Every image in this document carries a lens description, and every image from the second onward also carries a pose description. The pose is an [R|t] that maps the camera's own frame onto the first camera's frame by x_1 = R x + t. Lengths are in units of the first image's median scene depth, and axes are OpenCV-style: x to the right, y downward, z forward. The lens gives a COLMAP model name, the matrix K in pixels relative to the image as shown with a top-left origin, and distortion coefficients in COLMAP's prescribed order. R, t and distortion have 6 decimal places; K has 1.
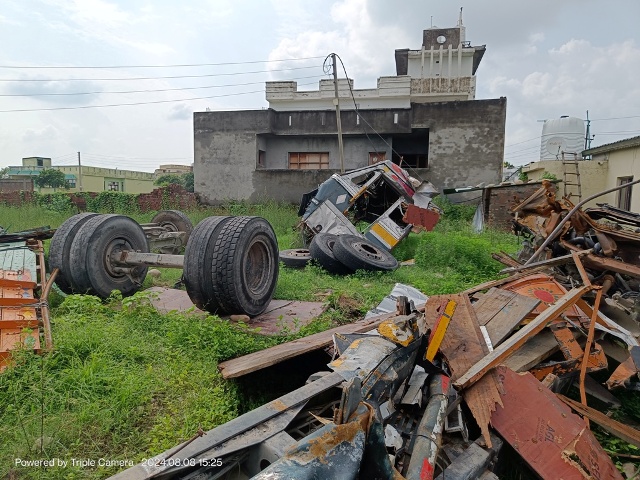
lens RADIAL K [[457.0, 0, 311.9], [0, 457.0, 243.2], [0, 0, 1]] dist [-0.001124, 0.001290]
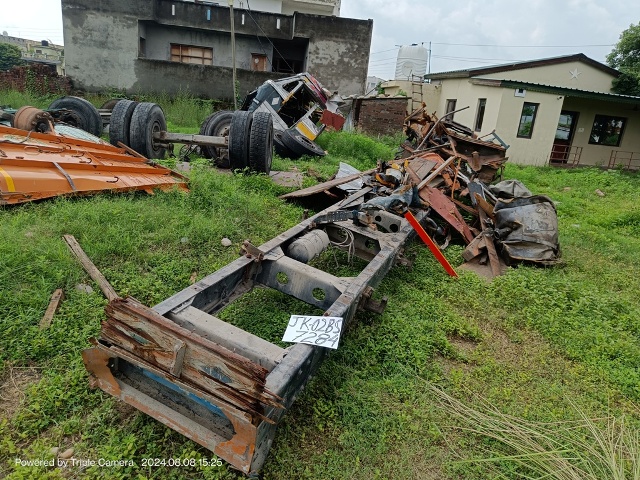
lens RADIAL K [[457.0, 0, 329.1], [0, 457.0, 242.7], [0, 0, 1]] dist [-0.001124, 0.001290]
pose [[0.927998, -0.032418, 0.371173, -0.124242], [-0.046428, 0.978382, 0.201529, 0.012186], [-0.369682, -0.204251, 0.906431, -0.136744]]
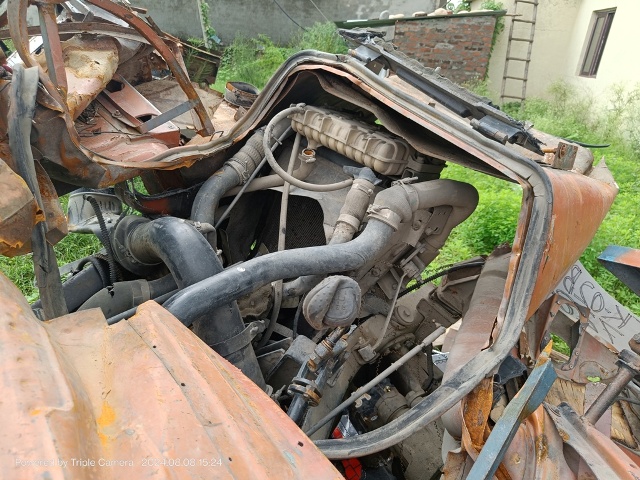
lens RADIAL K [[457.0, 0, 316.8], [0, 457.0, 243.3], [0, 0, 1]] dist [-0.001124, 0.001290]
pose [[0.997831, 0.018865, 0.063061, 0.179970], [-0.037833, 0.948357, 0.314941, -0.018045], [-0.053862, -0.316644, 0.947014, 0.229879]]
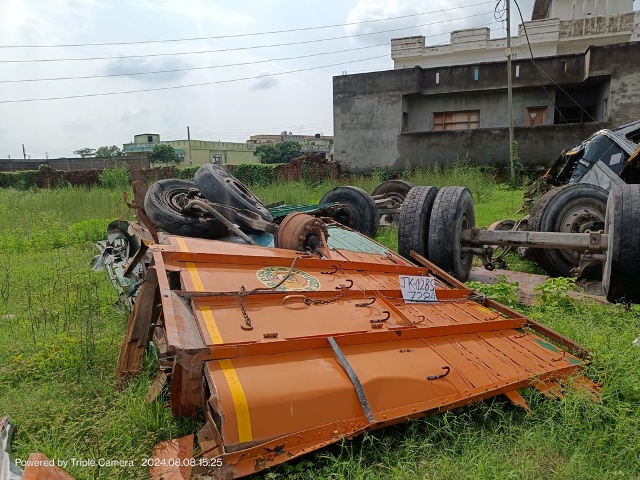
lens RADIAL K [[457.0, 0, 319.4], [0, 457.0, 244.3], [0, 0, 1]] dist [-0.001124, 0.001290]
pose [[0.987489, -0.014903, -0.156983, -0.150923], [0.026742, 0.996931, 0.073578, -0.006574], [0.155404, -0.076855, 0.984857, 0.024687]]
